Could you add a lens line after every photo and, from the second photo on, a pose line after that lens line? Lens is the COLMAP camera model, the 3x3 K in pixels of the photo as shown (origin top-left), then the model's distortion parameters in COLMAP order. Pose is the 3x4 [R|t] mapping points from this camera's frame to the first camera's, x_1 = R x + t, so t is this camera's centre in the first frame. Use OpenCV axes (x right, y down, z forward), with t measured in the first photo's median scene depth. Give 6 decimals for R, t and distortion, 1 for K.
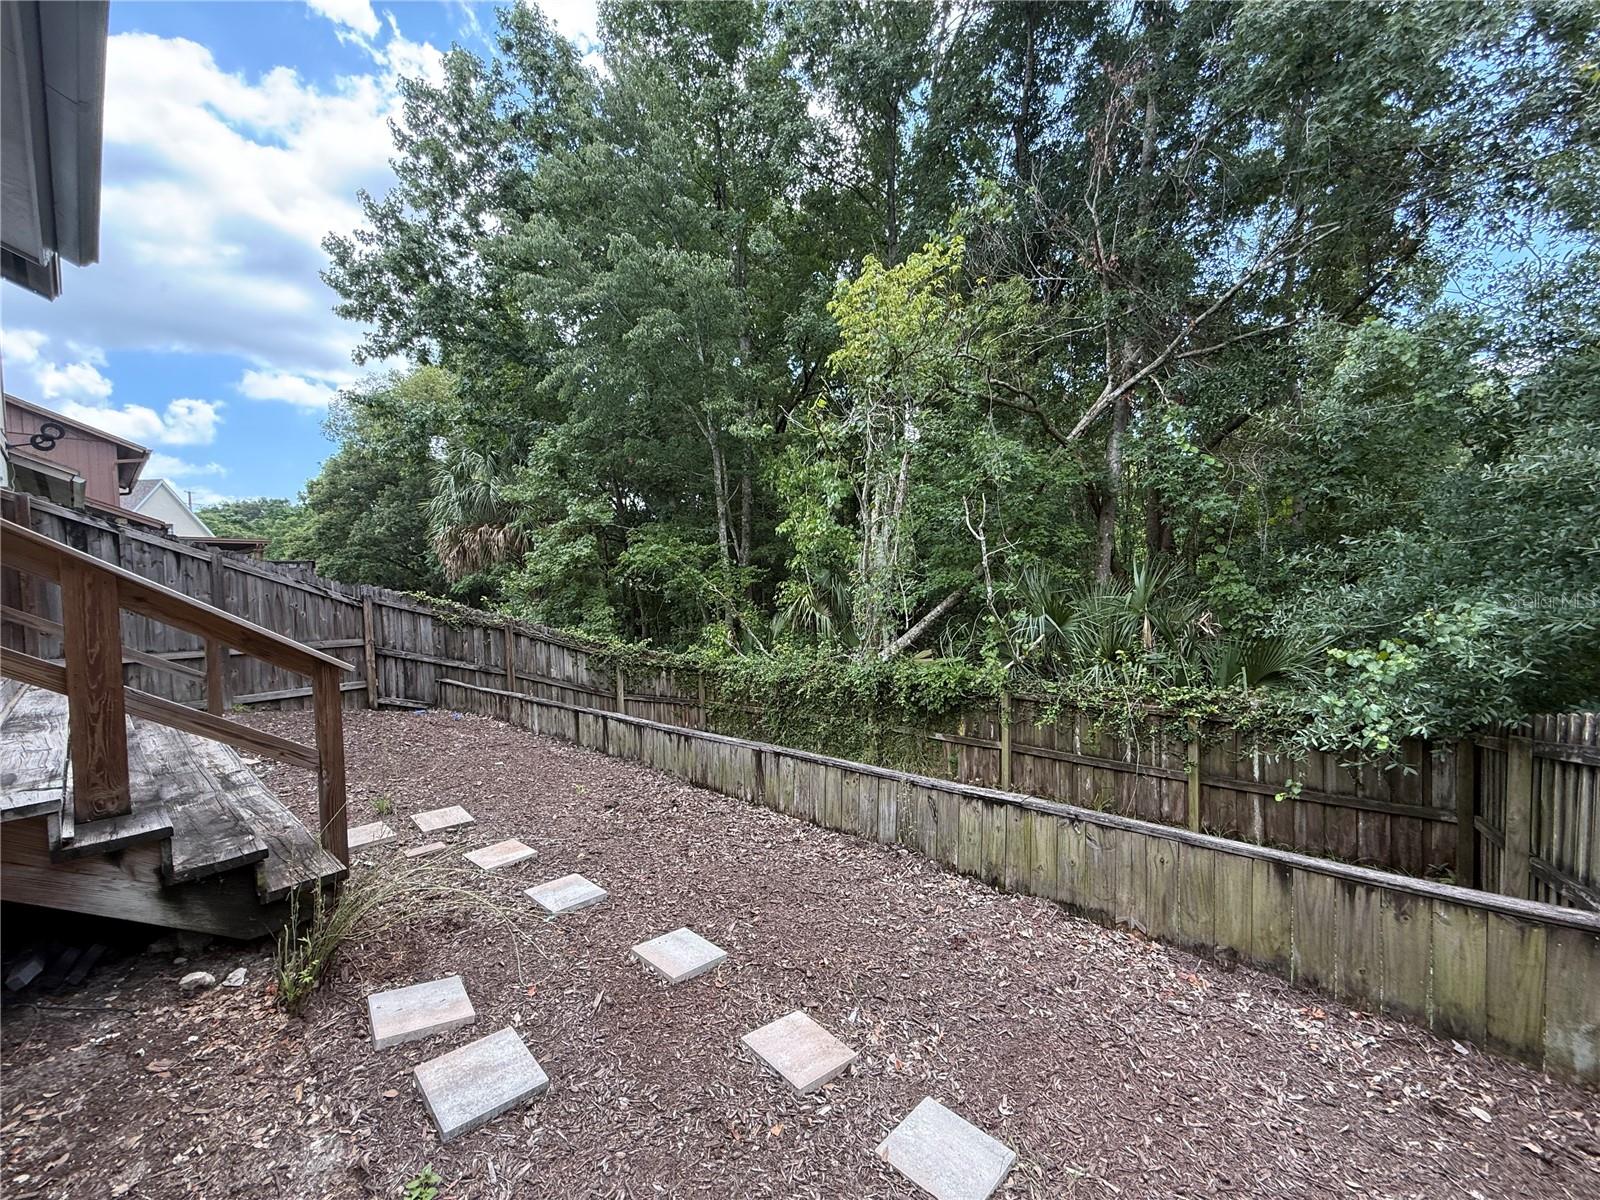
lens RADIAL K [[641.2, 0, 807.8], [0, 641.2, 600.5], [0, 0, 1]] dist [-0.007109, 0.002271]
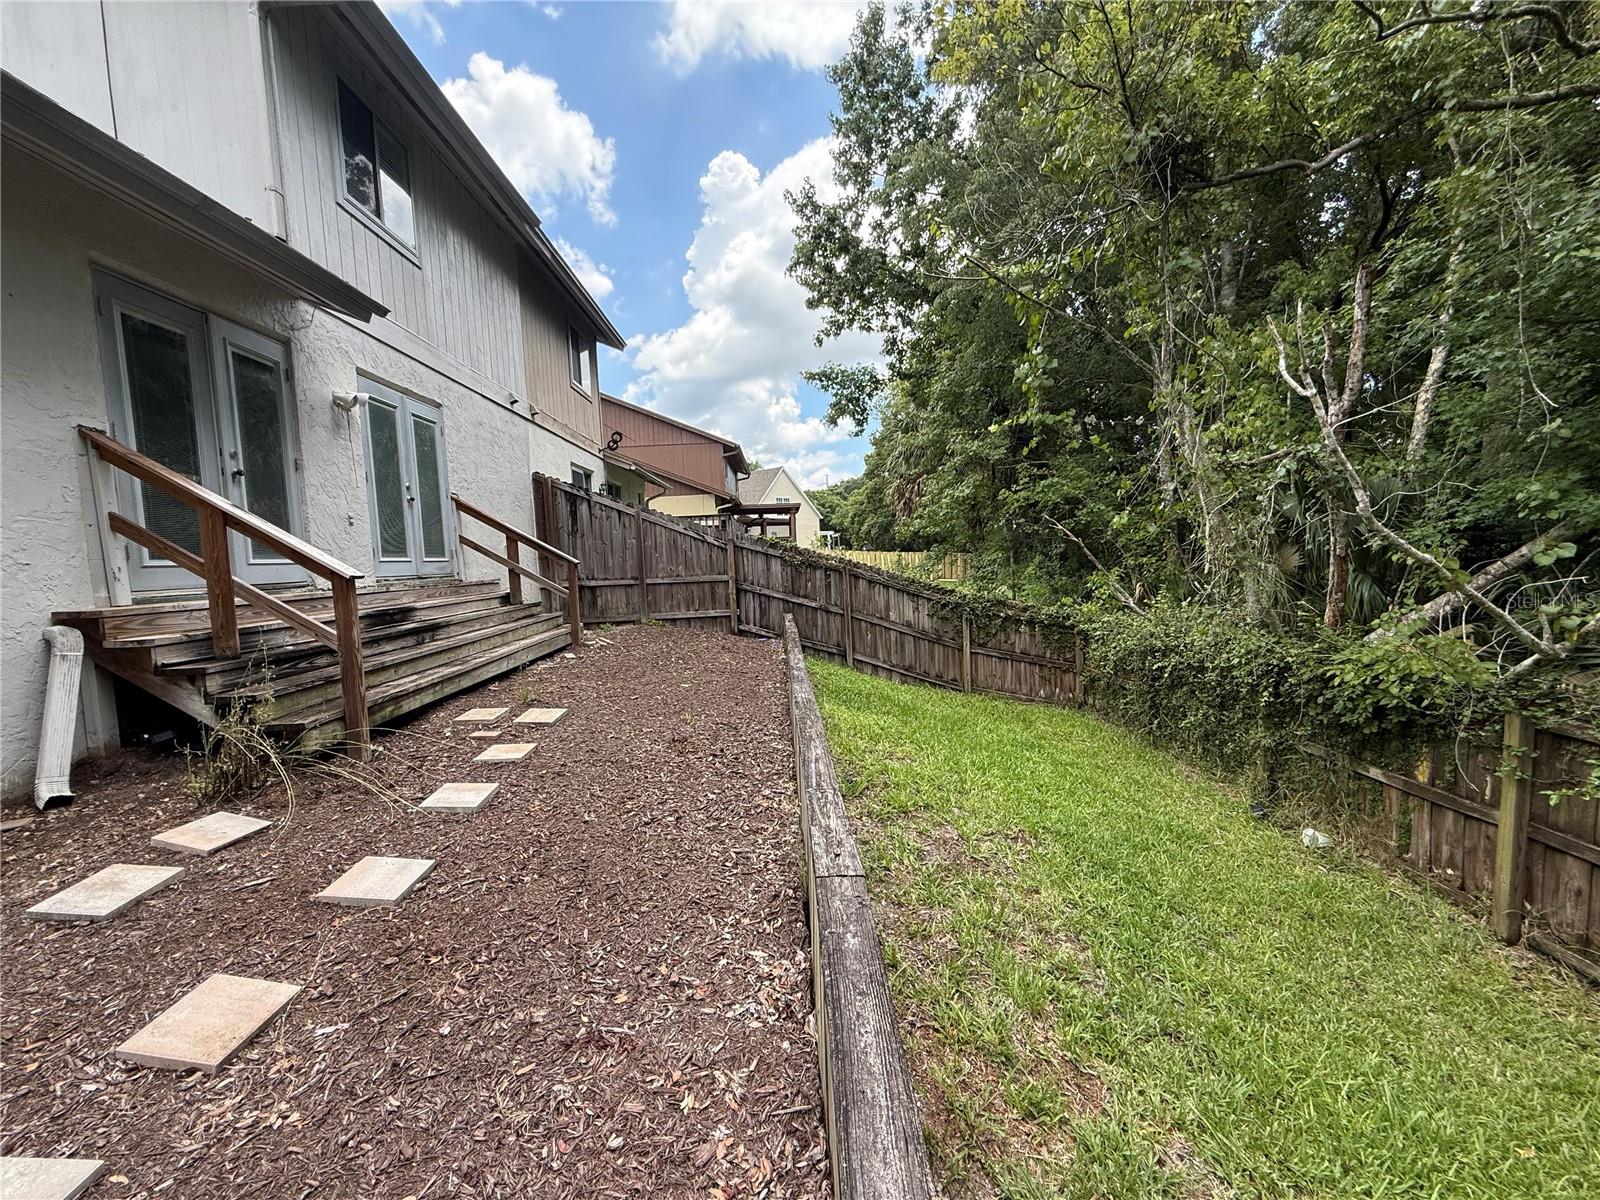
lens RADIAL K [[641.2, 0, 794.9], [0, 641.2, 605.7], [0, 0, 1]] dist [-0.007109, 0.002271]
pose [[0.664820, 0.056604, -0.744856, 0.276191], [0.002357, 0.996961, 0.077865, 0.021273], [0.747000, -0.053522, 0.662666, 0.260906]]
